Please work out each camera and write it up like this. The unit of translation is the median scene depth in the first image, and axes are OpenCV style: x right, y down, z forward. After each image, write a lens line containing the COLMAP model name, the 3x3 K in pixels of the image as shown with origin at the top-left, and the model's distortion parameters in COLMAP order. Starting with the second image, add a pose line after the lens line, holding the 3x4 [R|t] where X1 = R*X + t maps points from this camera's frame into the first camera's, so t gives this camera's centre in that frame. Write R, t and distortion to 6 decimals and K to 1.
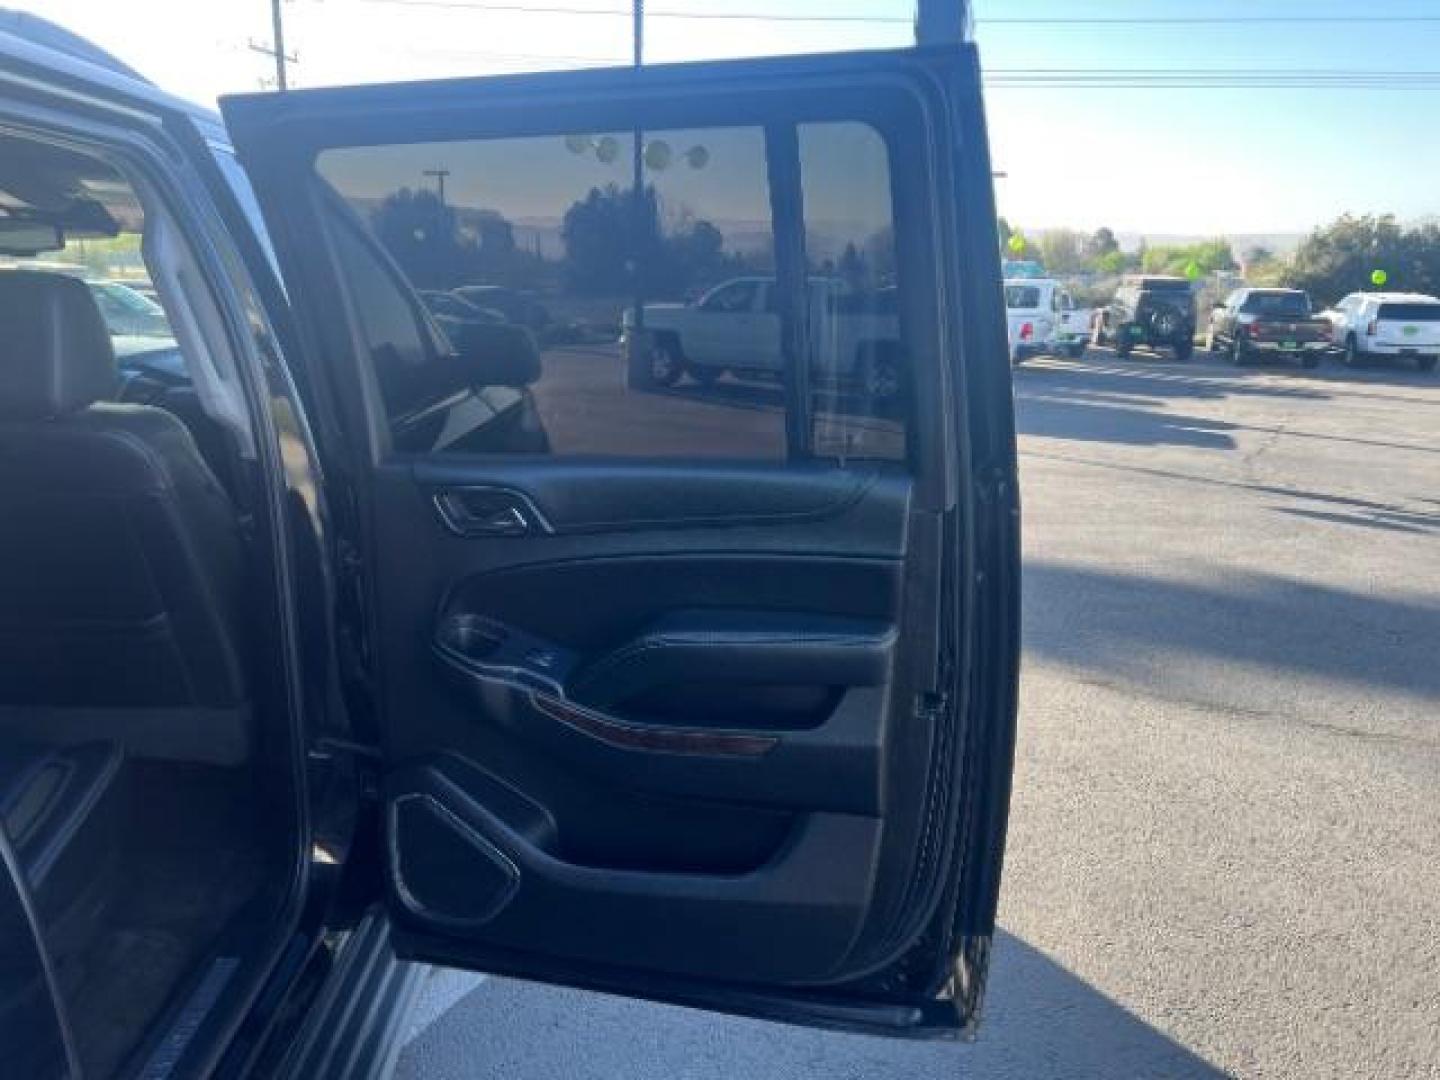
lens RADIAL K [[1082.1, 0, 718.6], [0, 1082.1, 545.7], [0, 0, 1]] dist [0.063224, -0.065903]
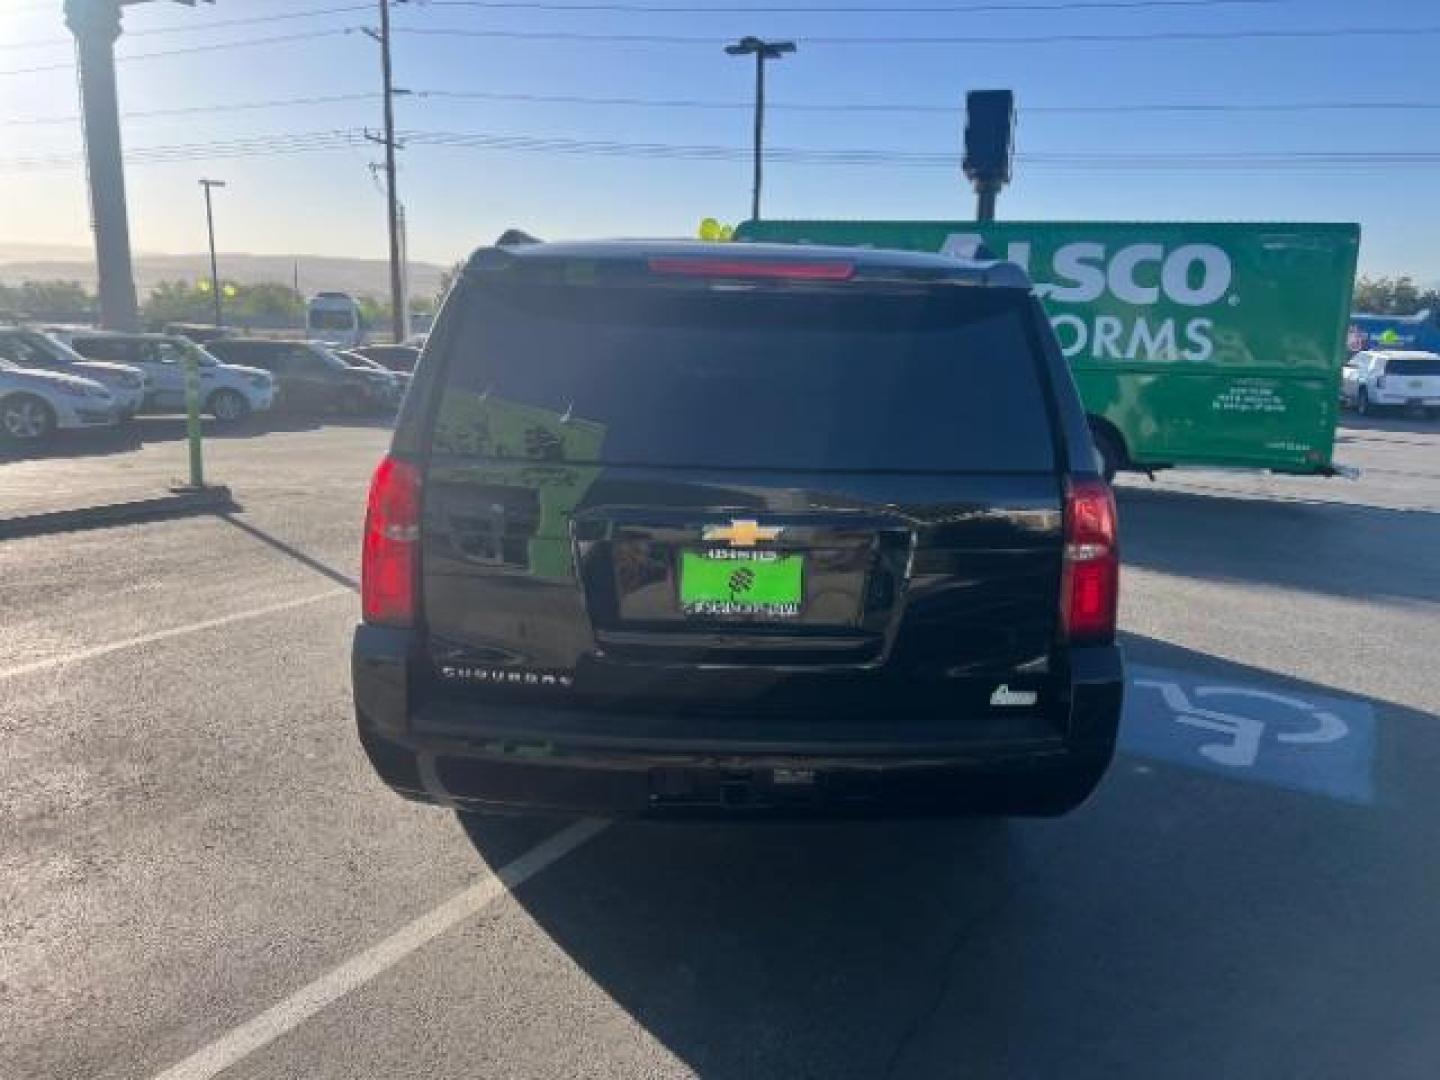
lens RADIAL K [[1080.4, 0, 720.0], [0, 1080.4, 540.0], [0, 0, 1]] dist [0.064820, -0.071069]
pose [[0.999715, 0.003959, -0.023541, -0.048258], [-0.005266, 0.998430, -0.055758, 0.027260], [0.023283, 0.055866, 0.998167, -0.116056]]
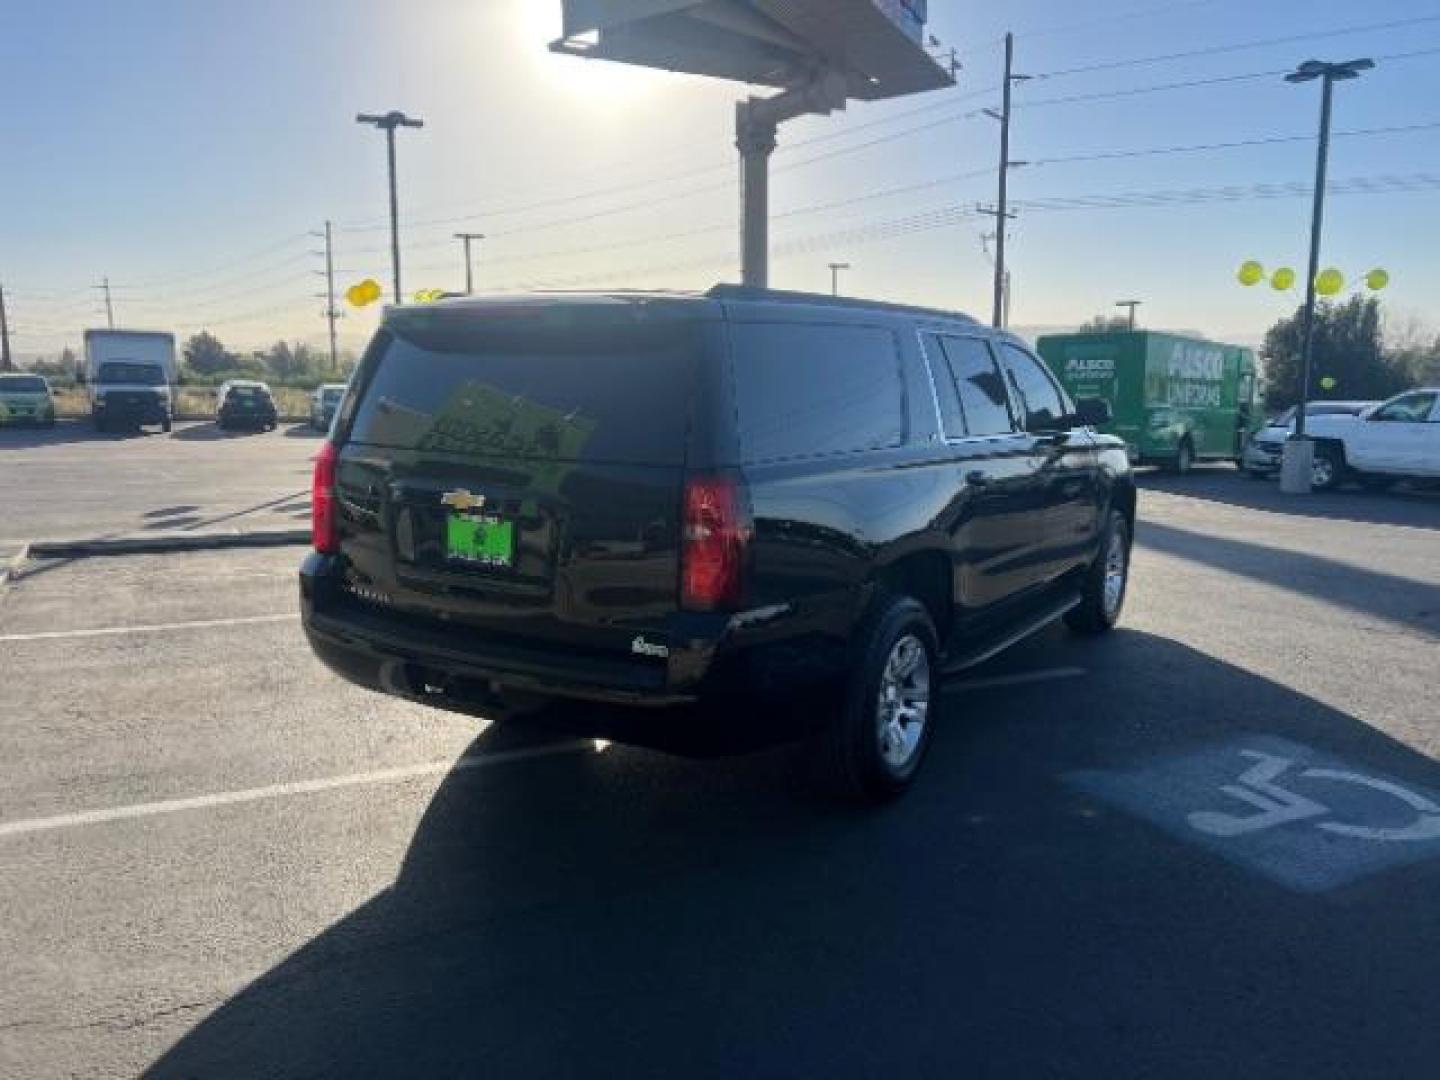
lens RADIAL K [[1082.1, 0, 718.6], [0, 1082.1, 545.7], [0, 0, 1]] dist [0.063224, -0.065903]
pose [[0.824987, 0.070159, -0.560780, 0.038885], [-0.130336, 0.989136, -0.067992, 0.031268], [0.549917, 0.129182, 0.825169, -0.112479]]
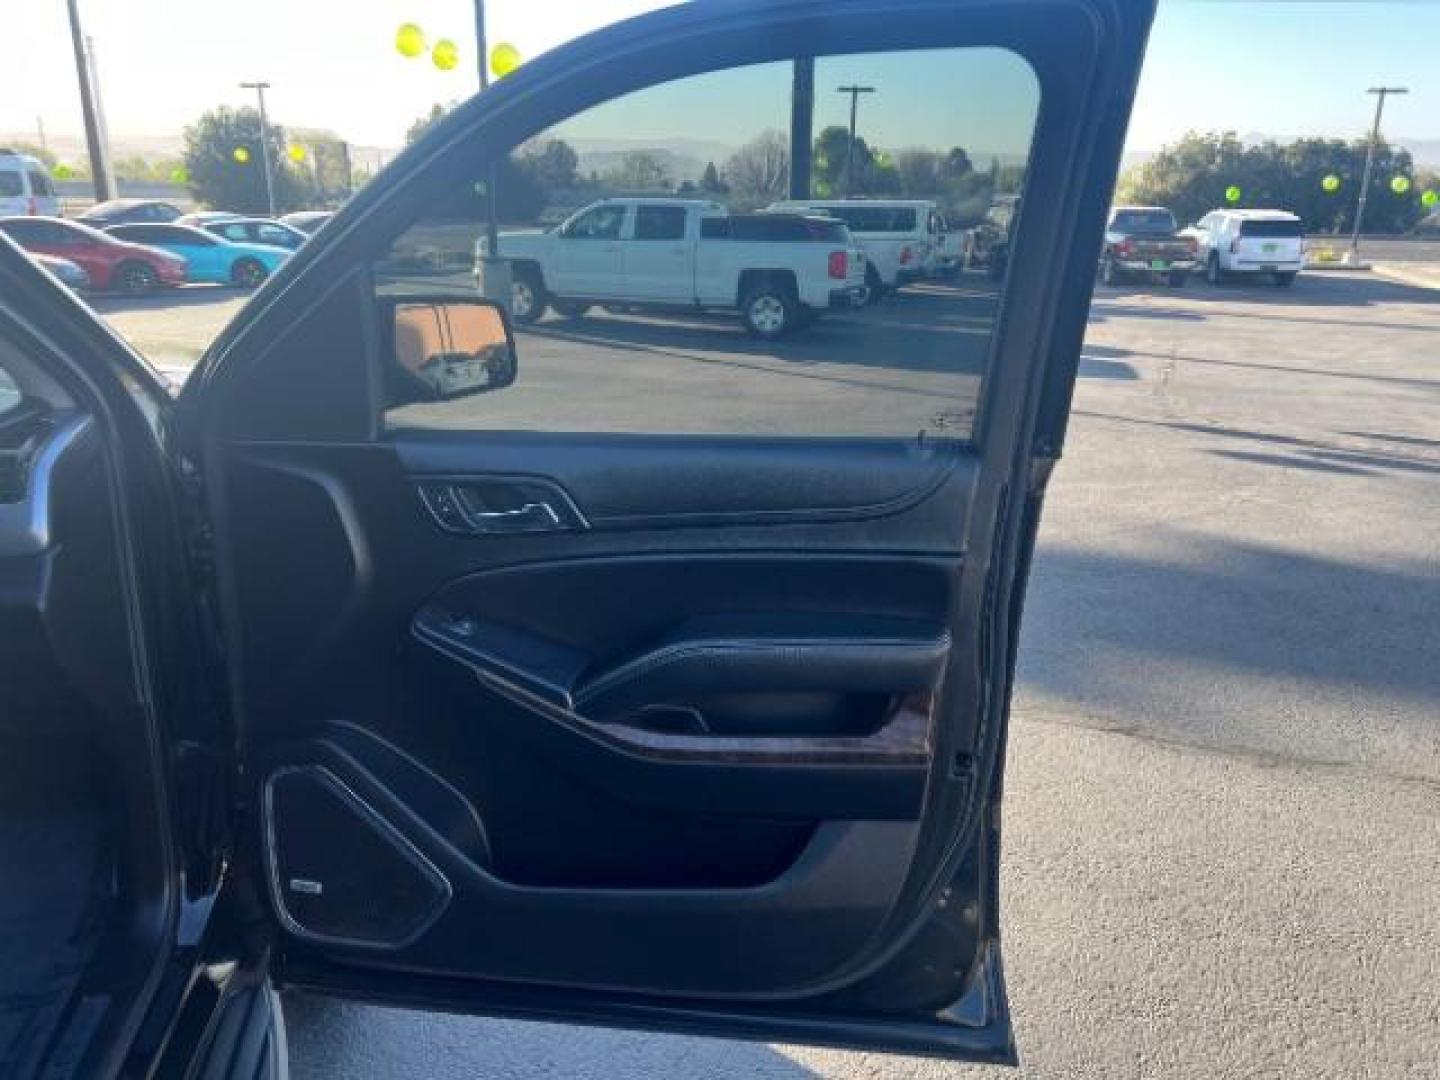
lens RADIAL K [[1082.1, 0, 718.6], [0, 1082.1, 545.7], [0, 0, 1]] dist [0.063224, -0.065903]
pose [[0.992089, -0.047621, 0.116153, -0.003110], [0.039947, 0.996918, 0.067522, -0.010674], [-0.119011, -0.062348, 0.990934, 0.043927]]
